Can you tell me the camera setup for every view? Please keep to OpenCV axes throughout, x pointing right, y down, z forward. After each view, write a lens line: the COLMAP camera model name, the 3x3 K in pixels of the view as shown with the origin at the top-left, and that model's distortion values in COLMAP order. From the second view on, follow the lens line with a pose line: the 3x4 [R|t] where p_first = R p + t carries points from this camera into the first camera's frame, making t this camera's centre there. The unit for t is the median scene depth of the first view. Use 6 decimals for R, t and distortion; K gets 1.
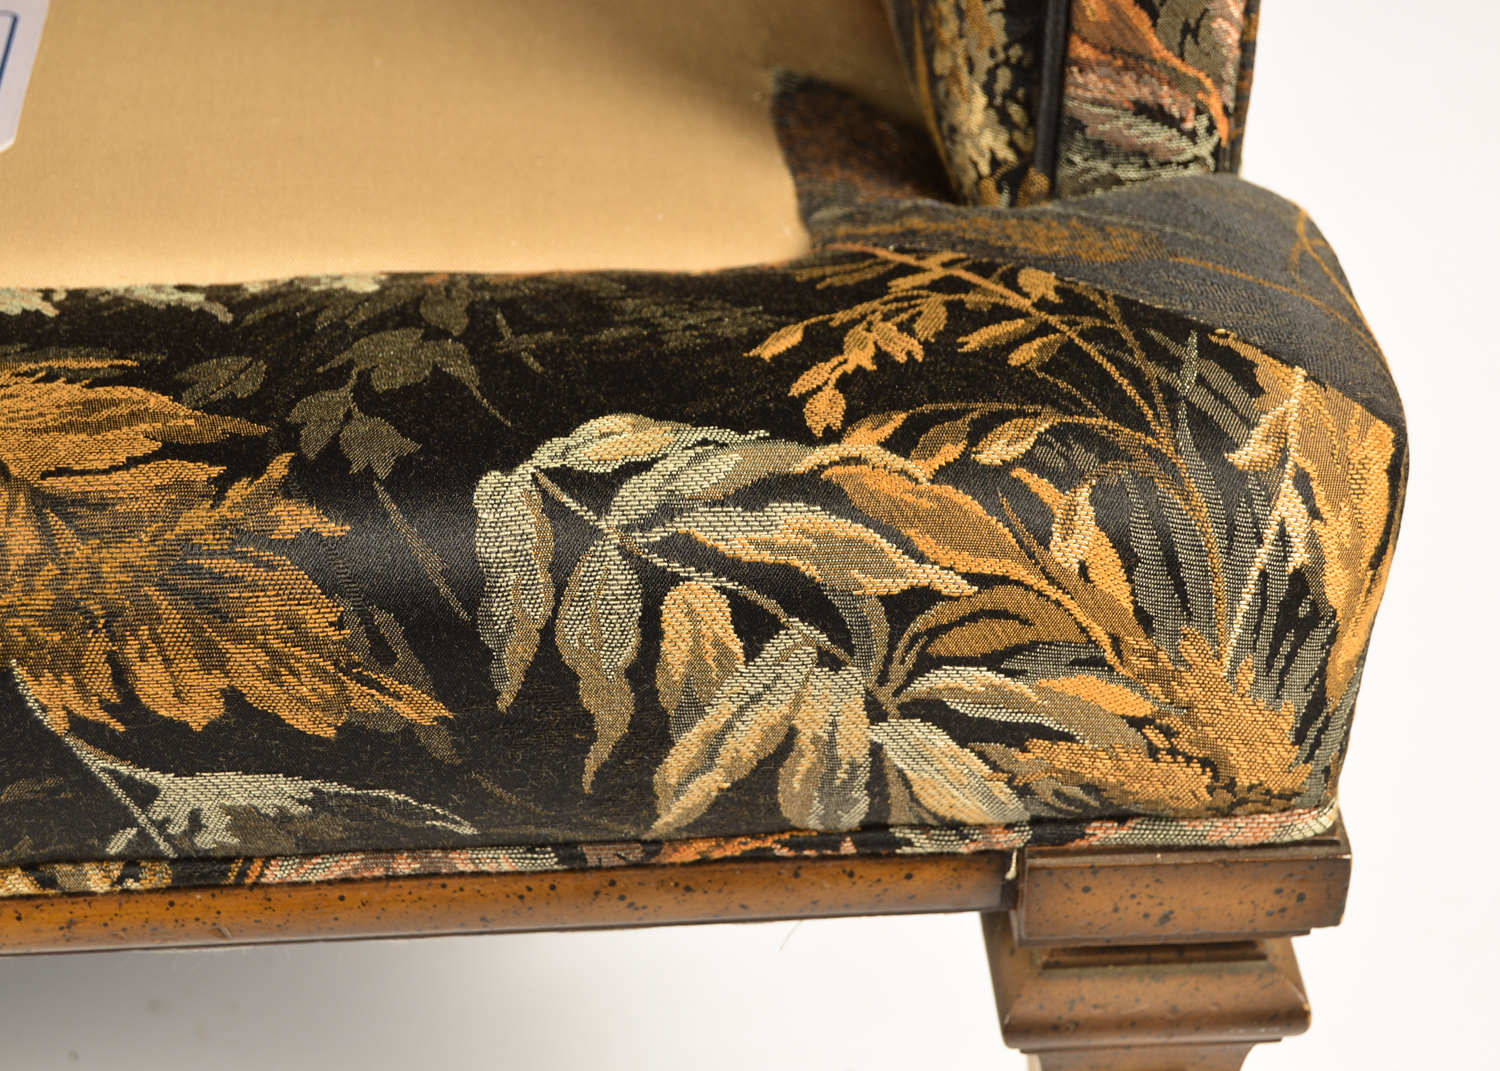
lens RADIAL K [[3472.7, 0, 815.4], [0, 3472.7, 563.8], [0, 0, 1]] dist [0.034486, 0.000000]
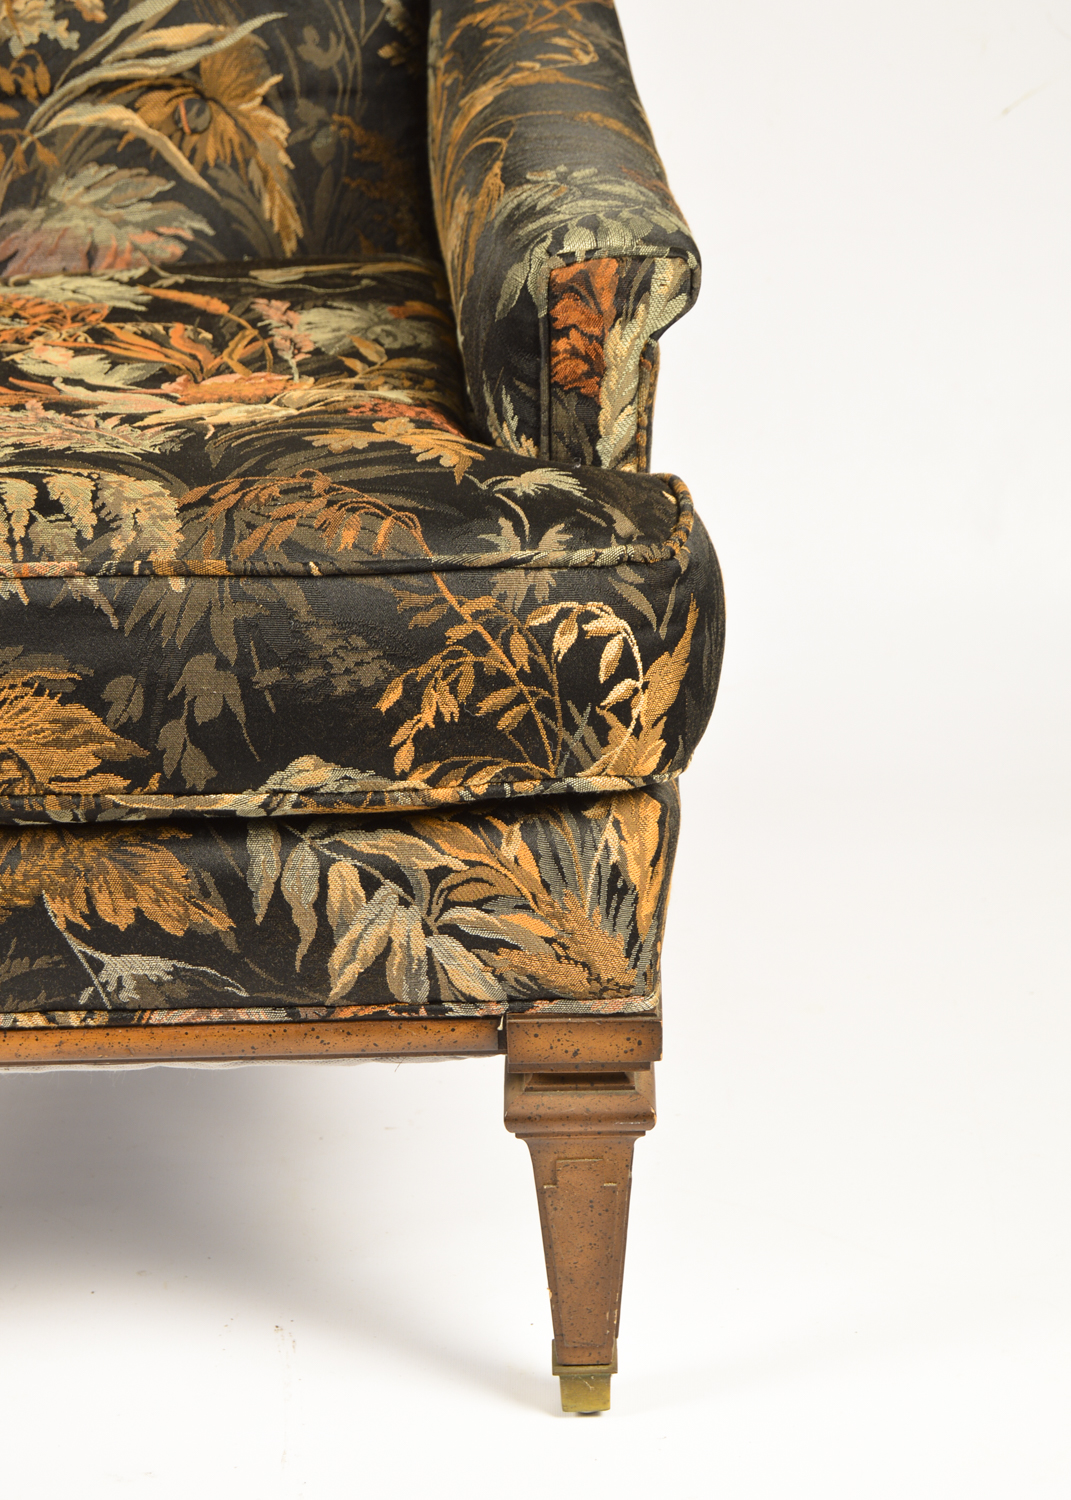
lens RADIAL K [[4115.0, 0, 606.8], [0, 4115.0, 796.2], [0, 0, 1]] dist [0.024902, 0.000000]
pose [[0.996836, 0.005516, -0.079293, 0.334963], [-0.023331, 0.973953, -0.225548, 0.541792], [0.075983, 0.226685, 0.971000, -1.532776]]
